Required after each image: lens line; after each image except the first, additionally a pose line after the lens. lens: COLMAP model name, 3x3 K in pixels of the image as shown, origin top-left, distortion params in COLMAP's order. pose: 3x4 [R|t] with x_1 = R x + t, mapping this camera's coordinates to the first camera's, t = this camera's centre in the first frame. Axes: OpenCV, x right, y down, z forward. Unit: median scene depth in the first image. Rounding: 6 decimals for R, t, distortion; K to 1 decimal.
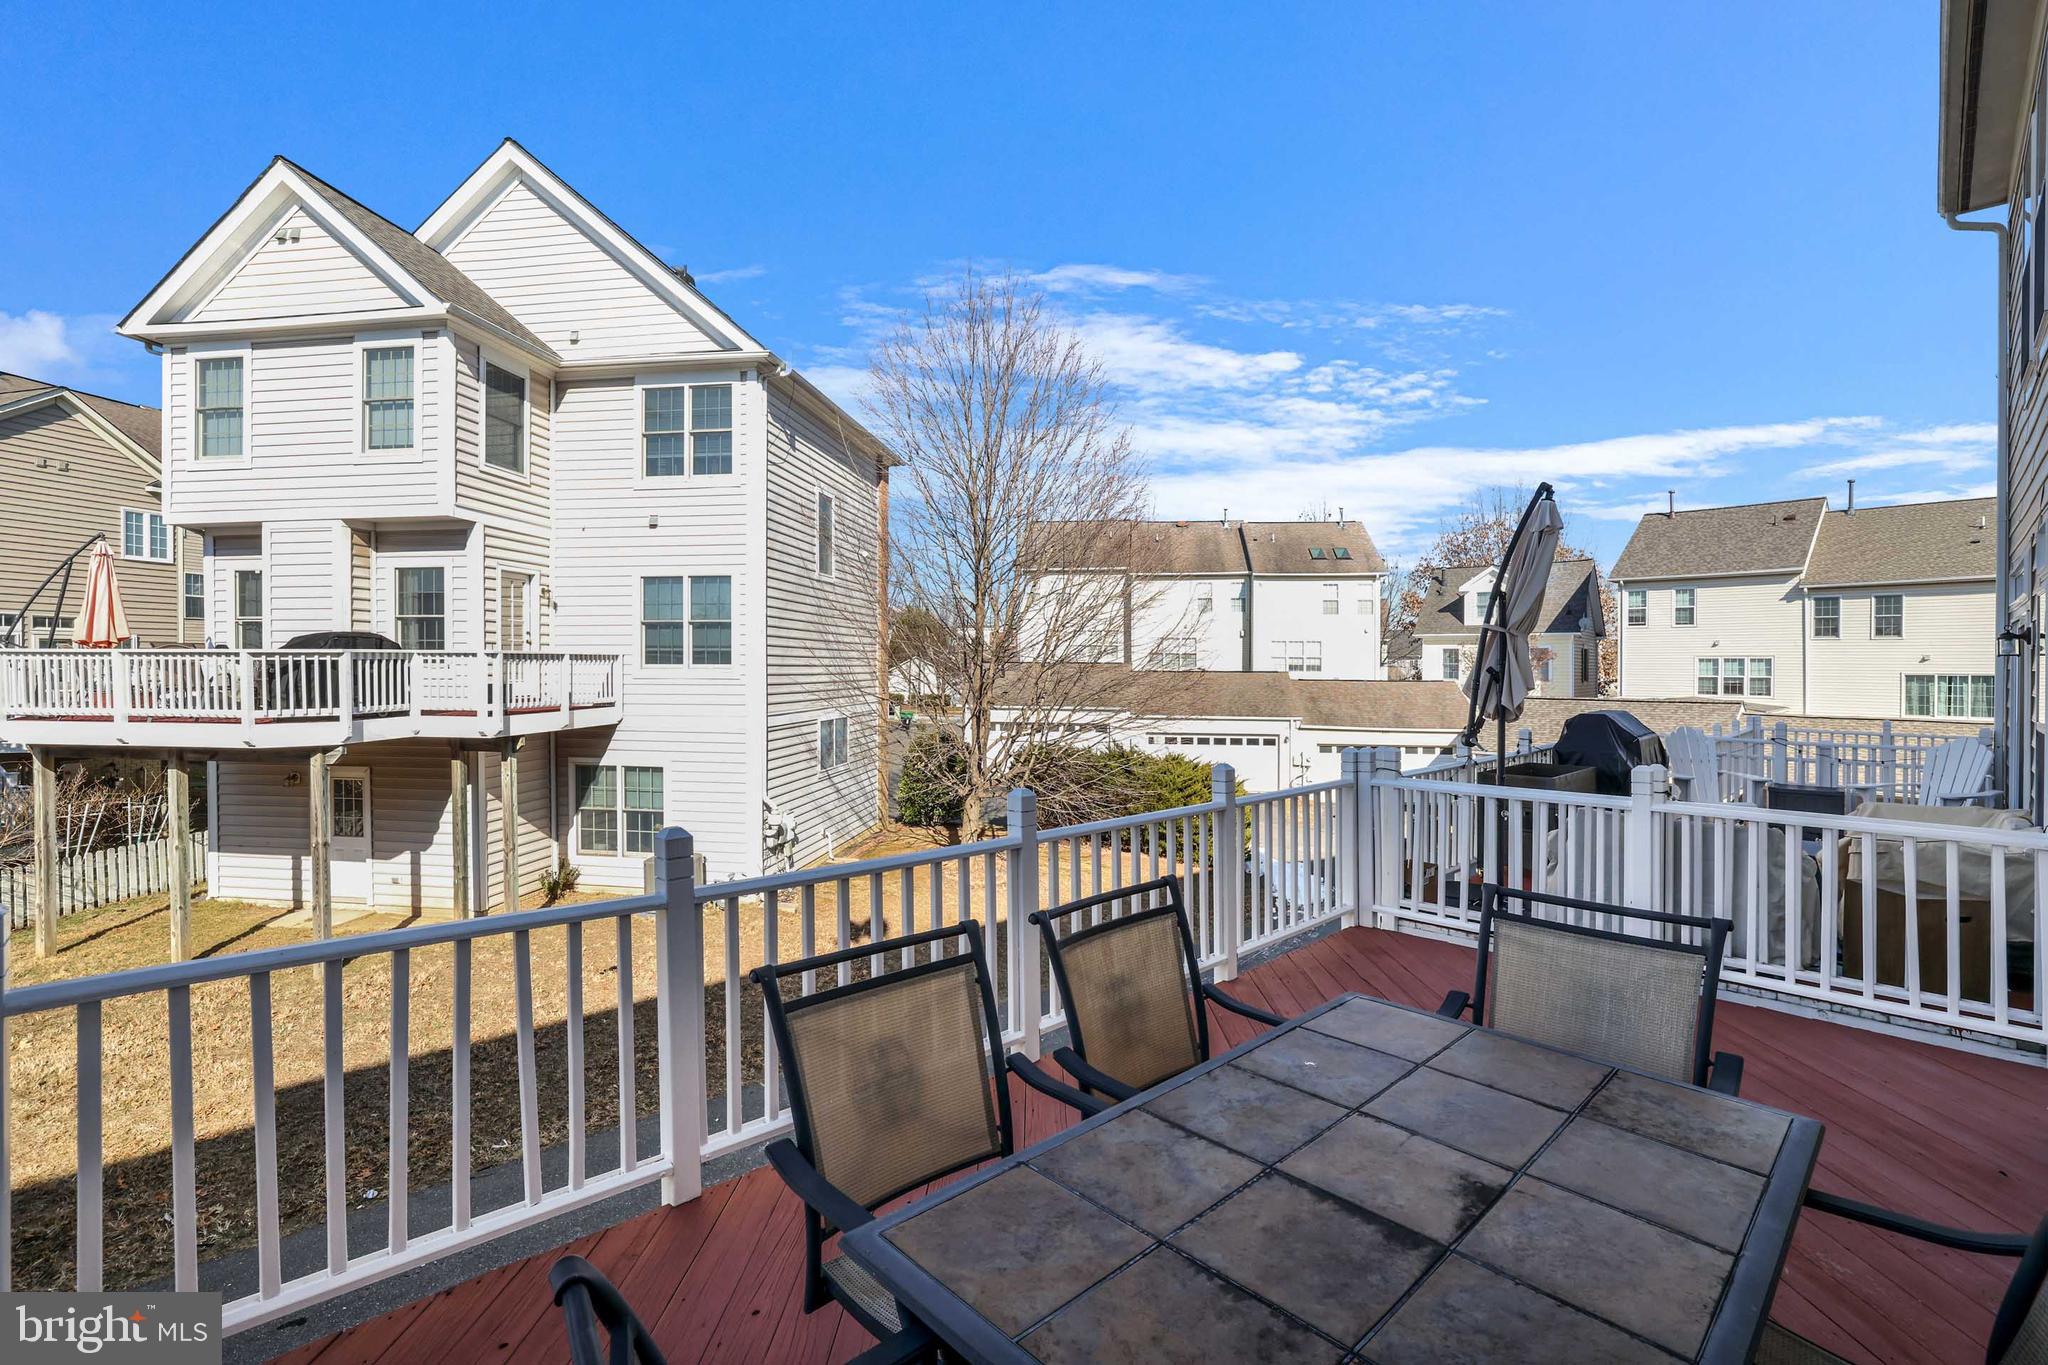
lens RADIAL K [[878.2, 0, 1022.4], [0, 878.2, 671.4], [0, 0, 1]] dist [-0.001283, -0.000143]
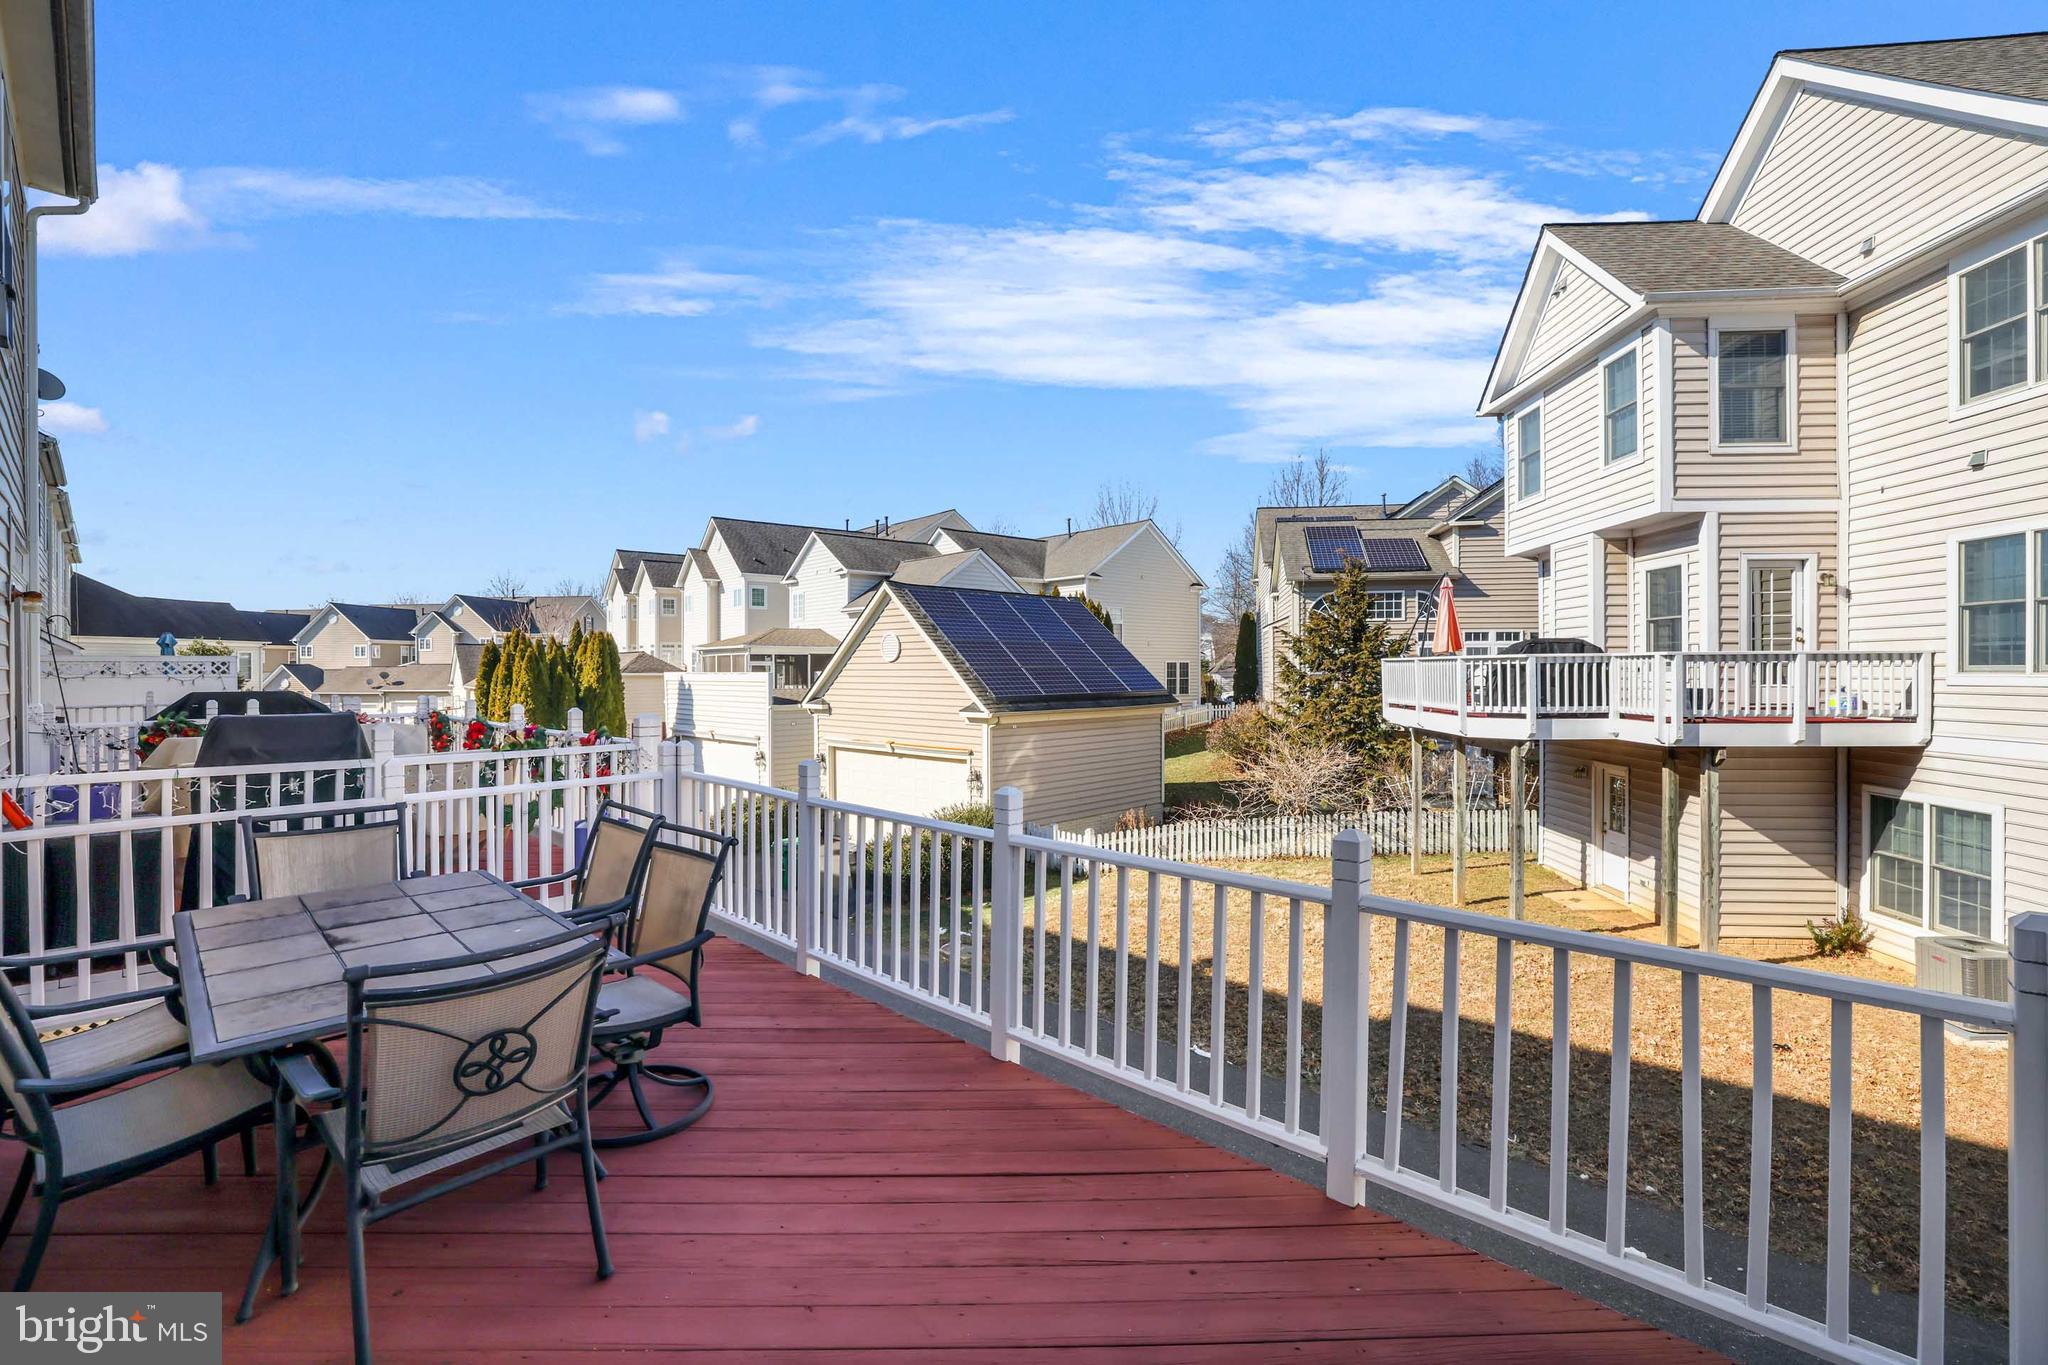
lens RADIAL K [[878.2, 0, 1022.4], [0, 878.2, 671.4], [0, 0, 1]] dist [-0.001283, -0.000143]
pose [[0.100137, -0.000616, -0.994973, 0.207169], [-0.002920, 0.999995, -0.000913, -0.000385], [0.994969, 0.002996, 0.100135, 0.189475]]
